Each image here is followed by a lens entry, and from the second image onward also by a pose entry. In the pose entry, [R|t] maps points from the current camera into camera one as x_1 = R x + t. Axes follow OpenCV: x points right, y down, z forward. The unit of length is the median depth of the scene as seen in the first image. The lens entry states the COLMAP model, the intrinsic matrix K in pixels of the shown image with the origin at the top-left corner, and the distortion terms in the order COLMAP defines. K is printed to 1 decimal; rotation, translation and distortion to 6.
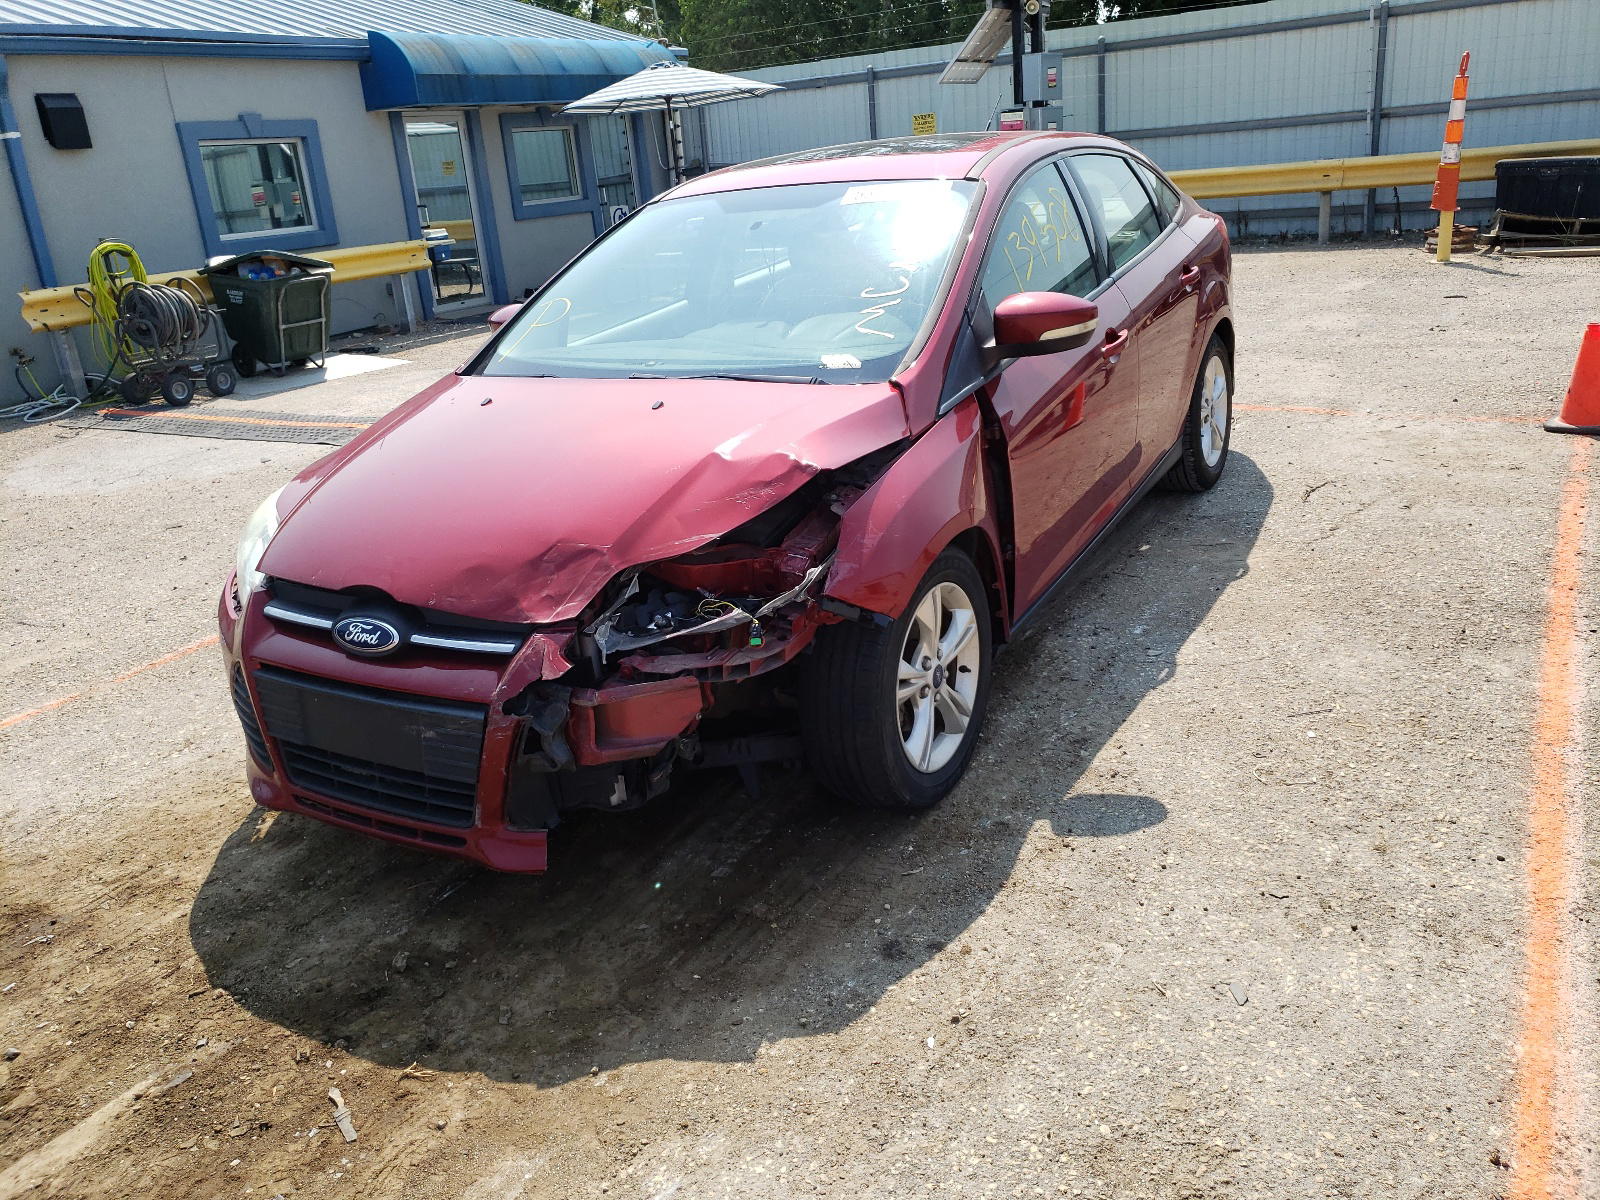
lens RADIAL K [[1277.0, 0, 800.0], [0, 1277.0, 600.0], [0, 0, 1]] dist [0.009839, 0.004124]
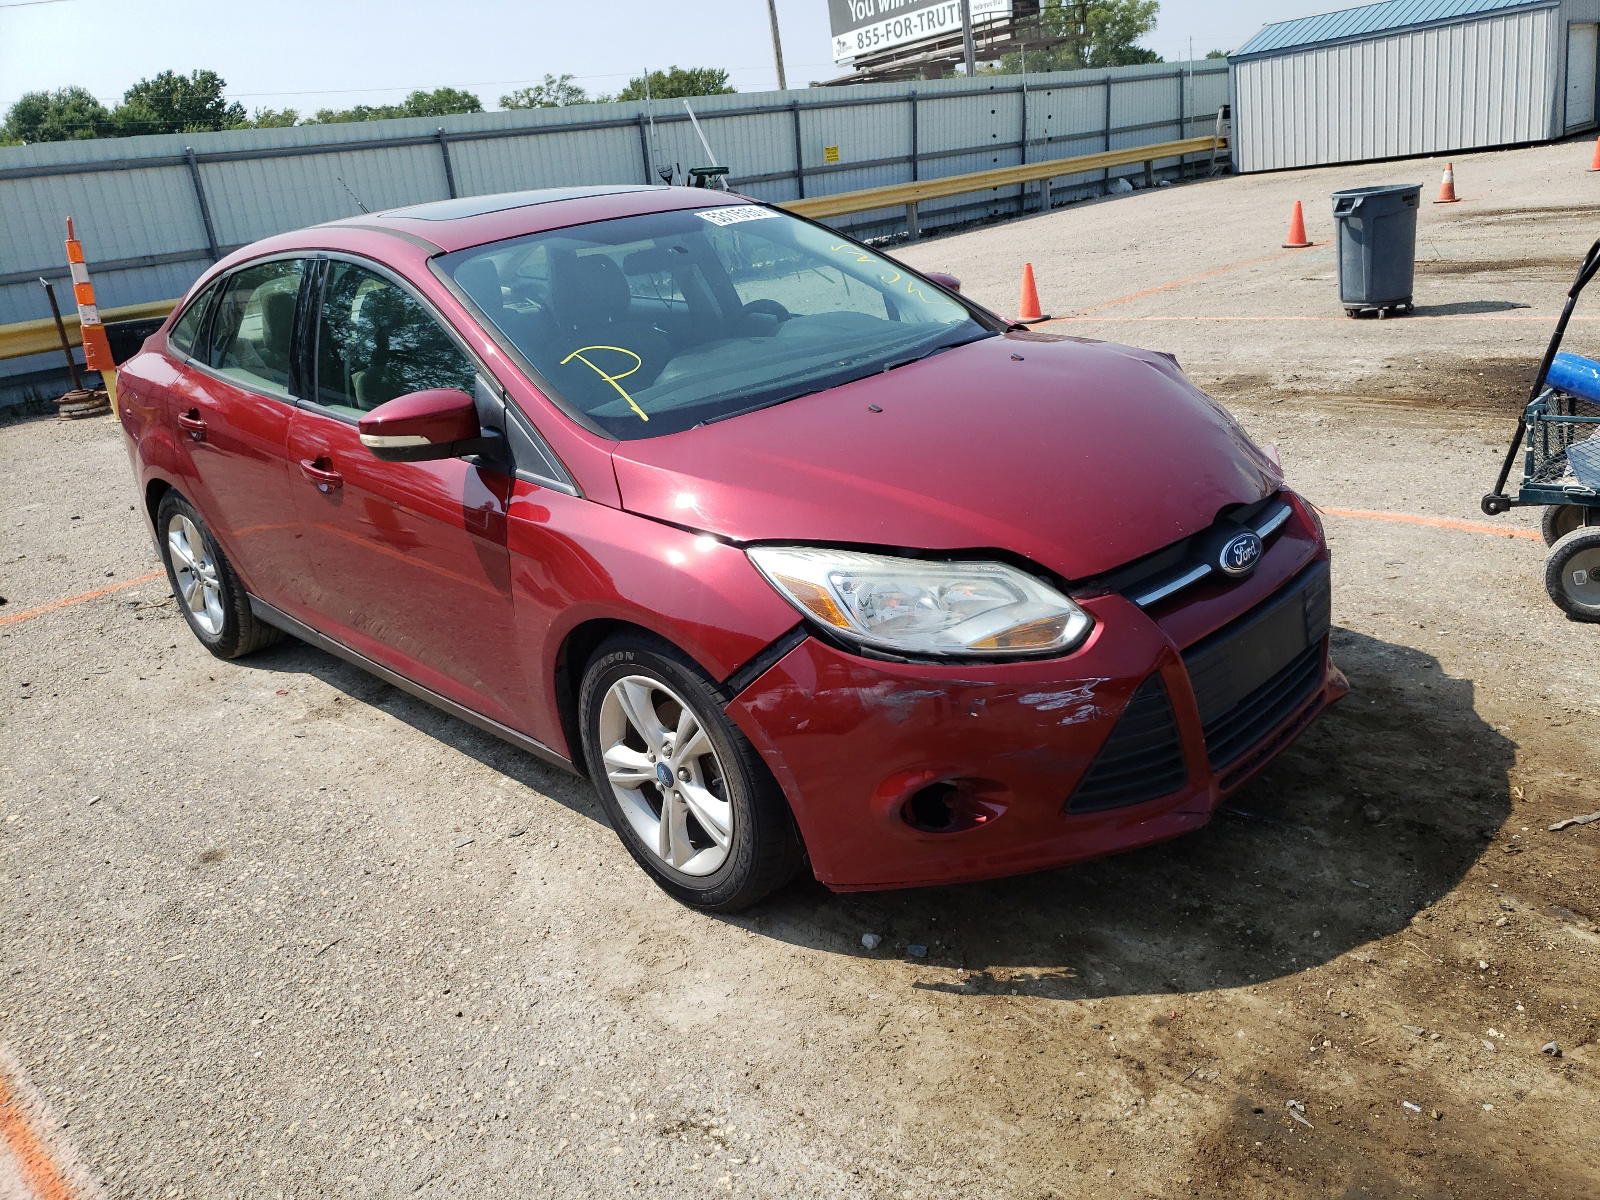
lens RADIAL K [[1290.8, 0, 856.8], [0, 1290.8, 601.1], [0, 0, 1]] dist [0.002802, 0.007380]
pose [[0.218558, -0.265754, 0.938939, -1.314024], [0.423151, 0.892840, 0.154208, -0.210275], [-0.879304, 0.363610, 0.307592, 0.949958]]
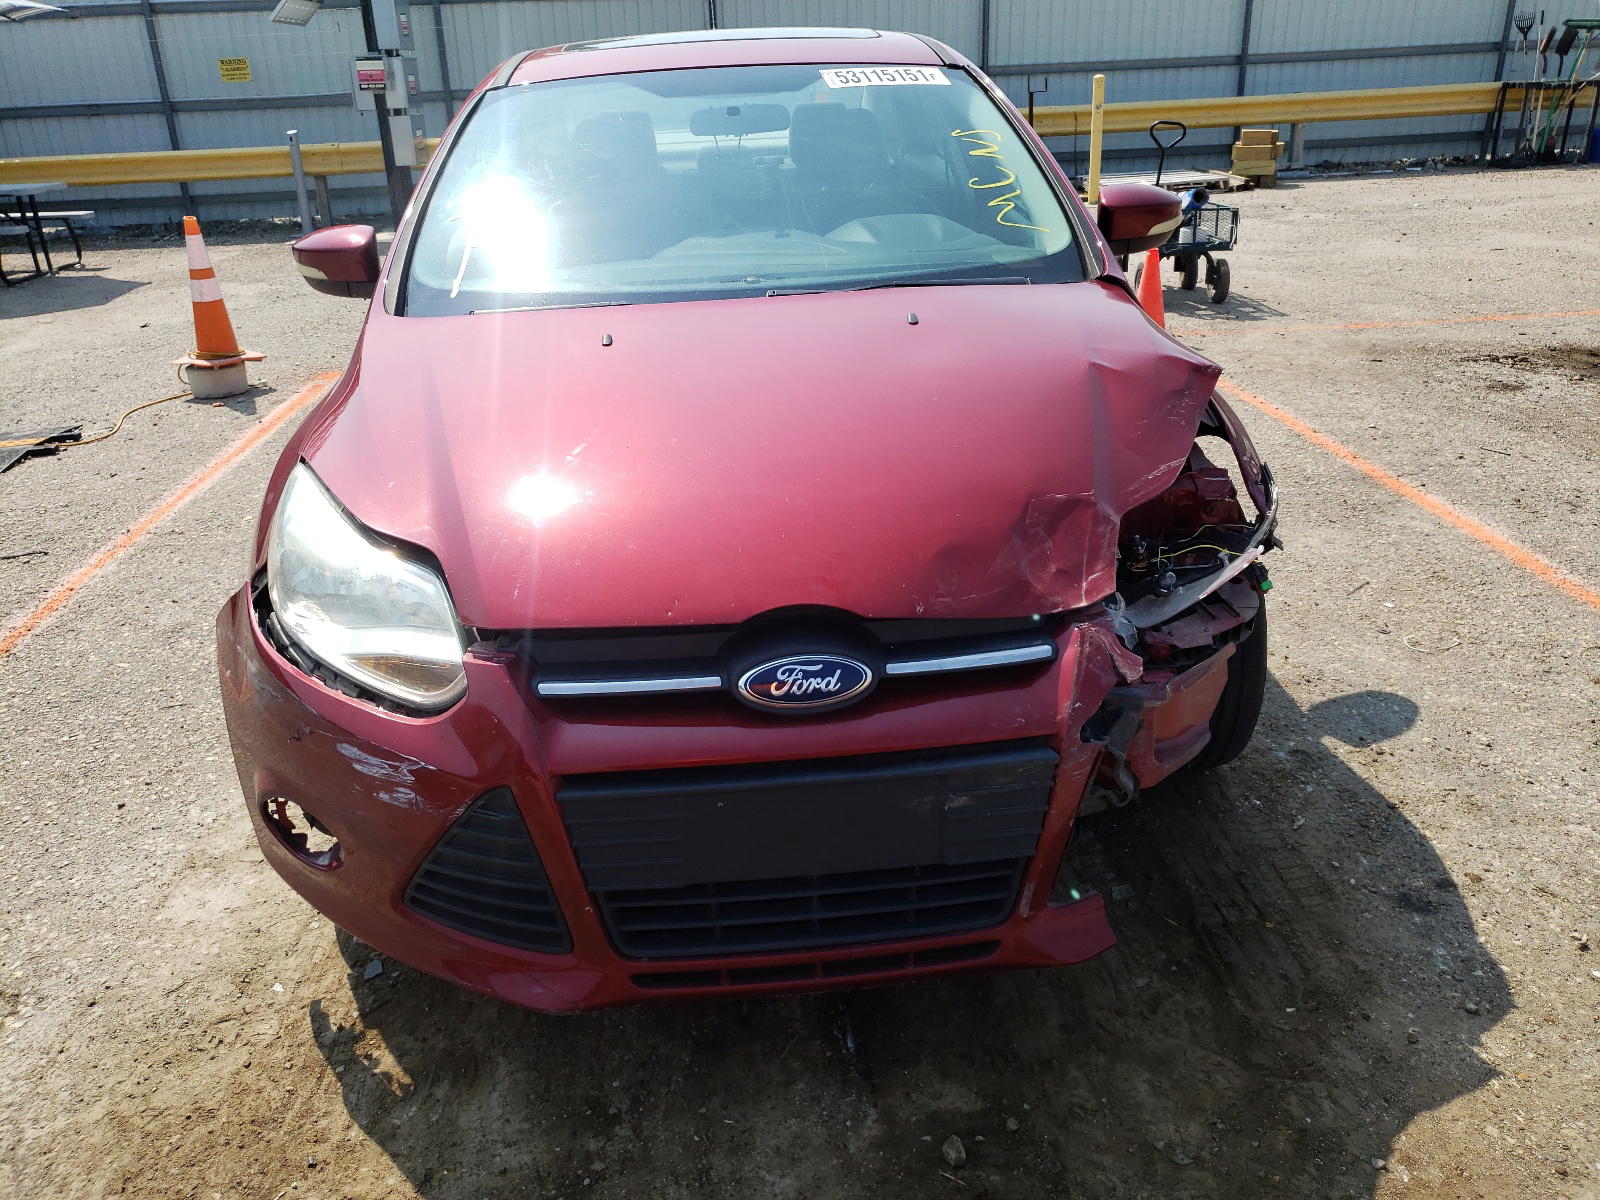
lens RADIAL K [[1277.0, 0, 800.0], [0, 1277.0, 600.0], [0, 0, 1]] dist [0.009839, 0.004124]
pose [[0.814197, -0.172091, 0.554498, -0.674007], [0.168037, 0.984034, 0.058663, -0.049404], [-0.555740, 0.045413, 0.830115, 0.464320]]
